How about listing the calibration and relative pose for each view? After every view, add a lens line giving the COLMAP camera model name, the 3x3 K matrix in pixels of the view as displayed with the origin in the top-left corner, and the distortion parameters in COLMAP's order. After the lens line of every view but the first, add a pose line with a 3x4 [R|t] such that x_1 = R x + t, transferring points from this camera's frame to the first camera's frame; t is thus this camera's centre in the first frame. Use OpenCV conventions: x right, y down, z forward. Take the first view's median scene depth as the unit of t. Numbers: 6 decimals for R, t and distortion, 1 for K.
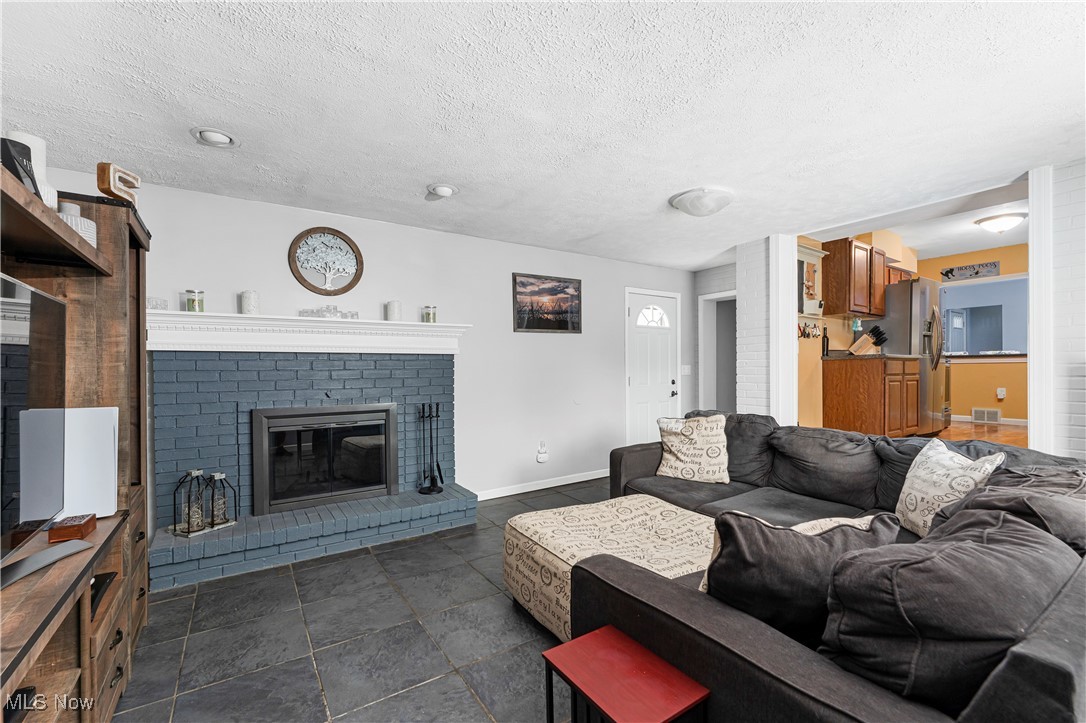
lens RADIAL K [[456.3, 0, 537.2], [0, 456.3, 368.5], [0, 0, 1]] dist [-0.000911, 0.000011]
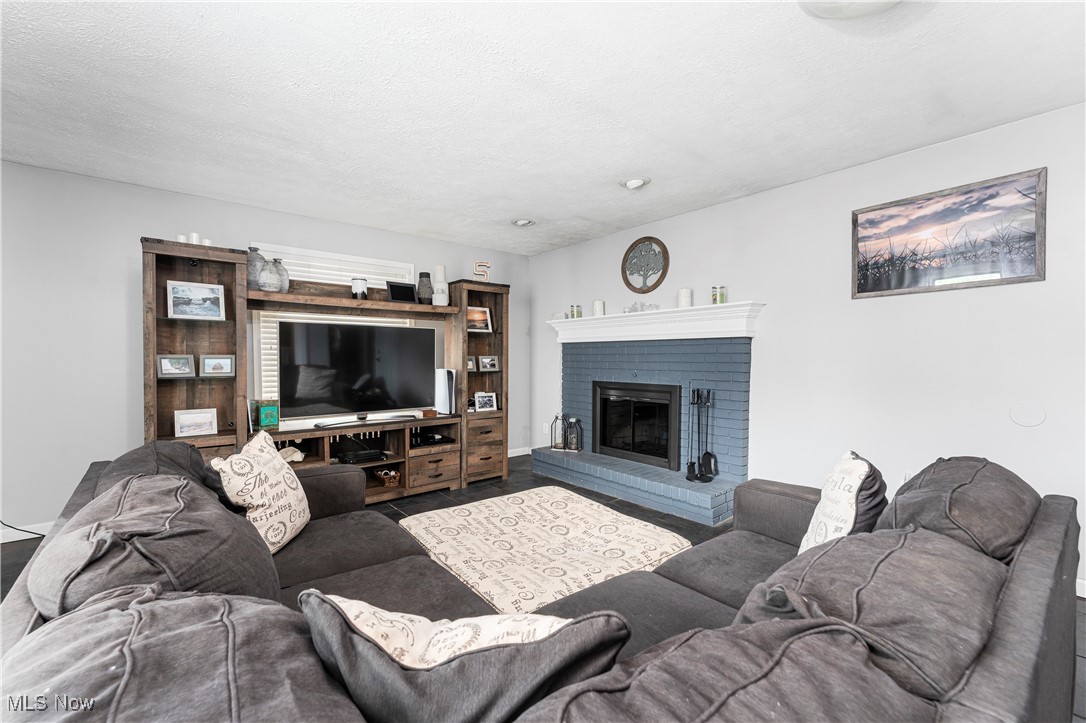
lens RADIAL K [[454.1, 0, 537.9], [0, 454.1, 361.0], [0, 0, 1]] dist [-0.000304, -0.000040]
pose [[0.098962, 0.018534, -0.994919, 0.600515], [-0.000952, 0.999828, 0.018531, -0.000036], [0.995091, -0.000886, 0.098962, 0.490942]]
